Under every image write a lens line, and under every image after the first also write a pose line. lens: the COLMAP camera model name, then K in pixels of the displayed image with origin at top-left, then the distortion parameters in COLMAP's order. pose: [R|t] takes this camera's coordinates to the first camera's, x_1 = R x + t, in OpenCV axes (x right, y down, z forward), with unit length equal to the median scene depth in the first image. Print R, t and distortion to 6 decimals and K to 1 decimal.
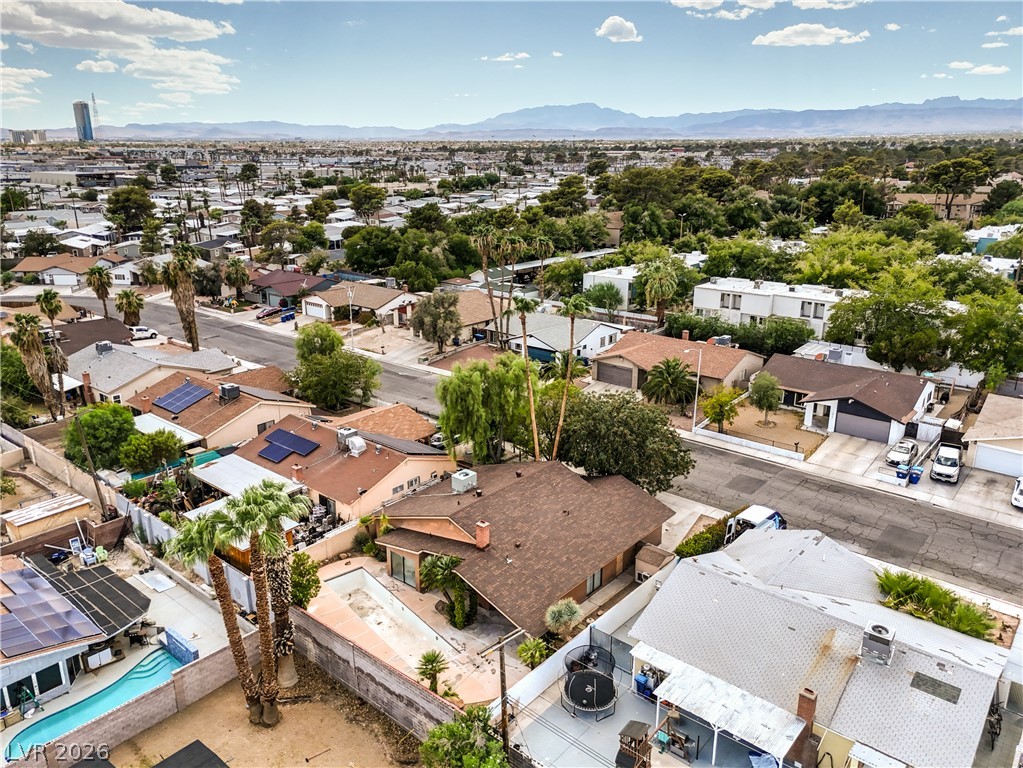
lens RADIAL K [[756.8, 0, 511.5], [0, 756.8, 384.0], [0, 0, 1]] dist [0.053794, -0.033900]
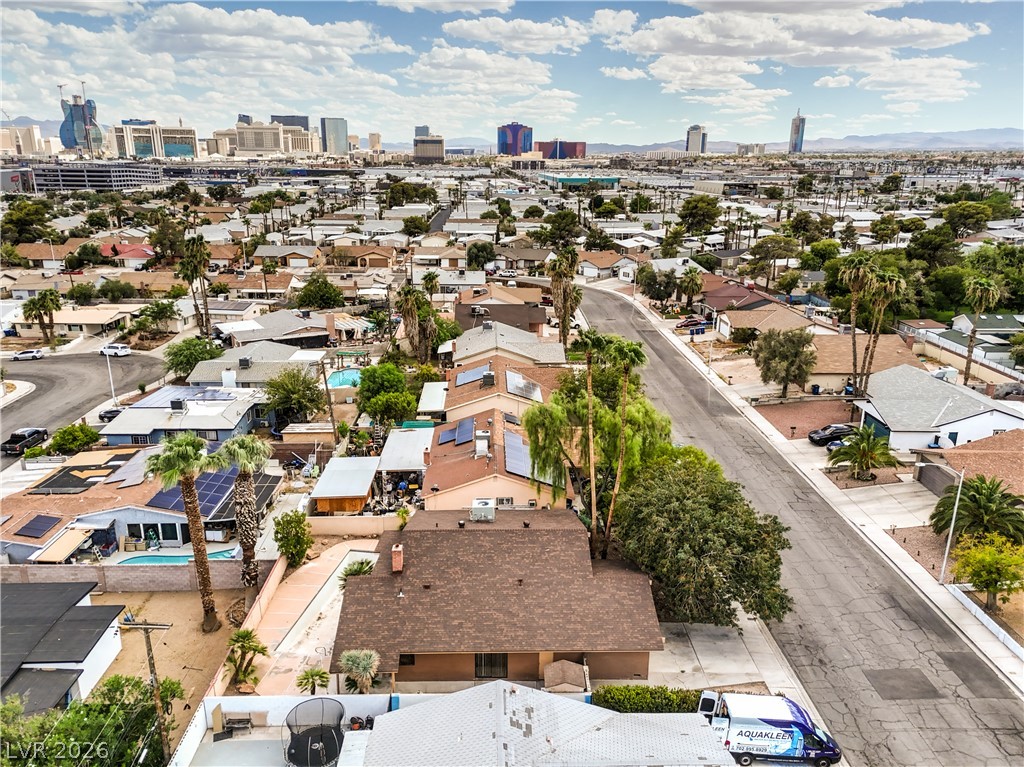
lens RADIAL K [[757.6, 0, 512.0], [0, 757.6, 383.5], [0, 0, 1]] dist [0.053794, -0.033900]
pose [[0.666891, 0.220249, -0.711862, 0.134929], [-0.230228, 0.969481, 0.084272, -0.025356], [0.708697, 0.107690, 0.697246, 0.078716]]
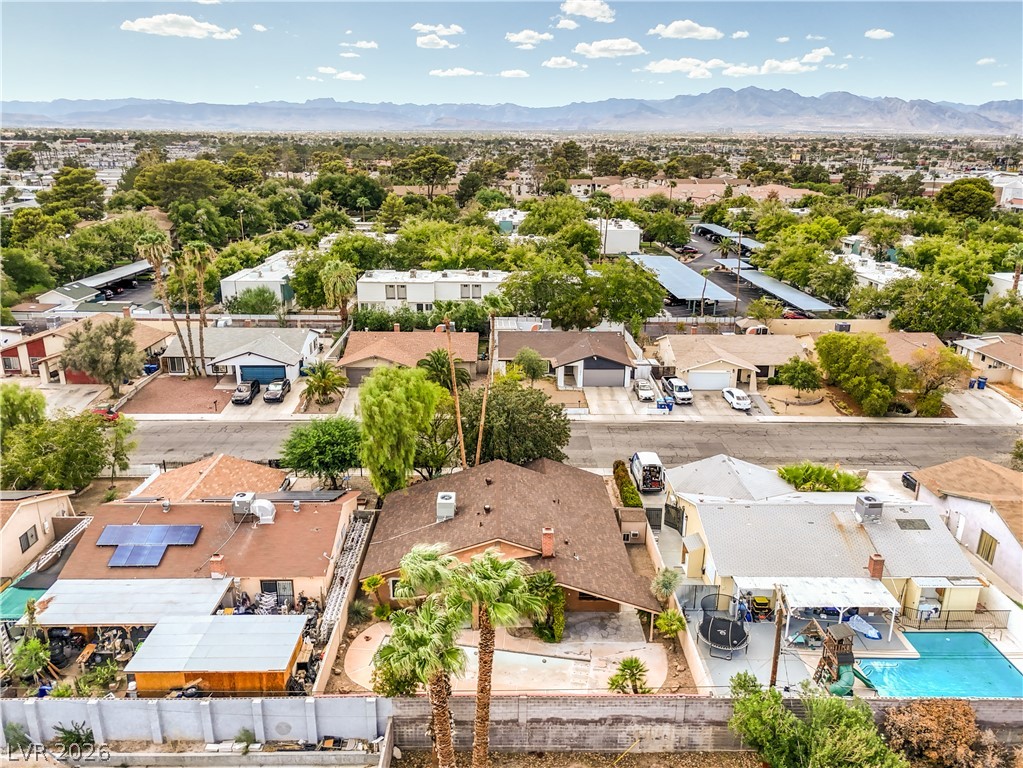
lens RADIAL K [[756.8, 0, 511.5], [0, 756.8, 384.0], [0, 0, 1]] dist [0.053794, -0.033900]
pose [[0.751805, -0.191551, 0.630950, -0.124870], [0.186788, 0.979547, 0.074816, -0.015568], [-0.632377, 0.061607, 0.772208, 0.051437]]
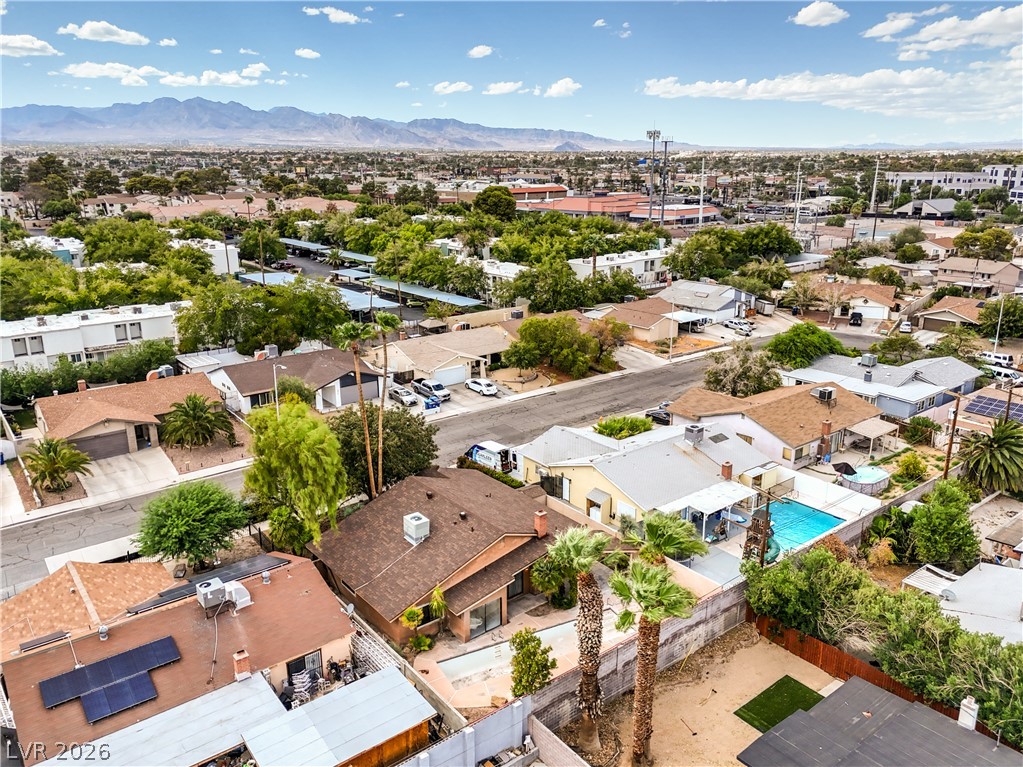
lens RADIAL K [[766.1, 0, 516.8], [0, 766.1, 382.8], [0, 0, 1]] dist [0.059821, -0.042581]
pose [[0.196188, -0.276027, 0.940914, -0.194334], [0.296795, 0.931268, 0.211313, -0.043285], [-0.934571, 0.237802, 0.264626, 0.134686]]
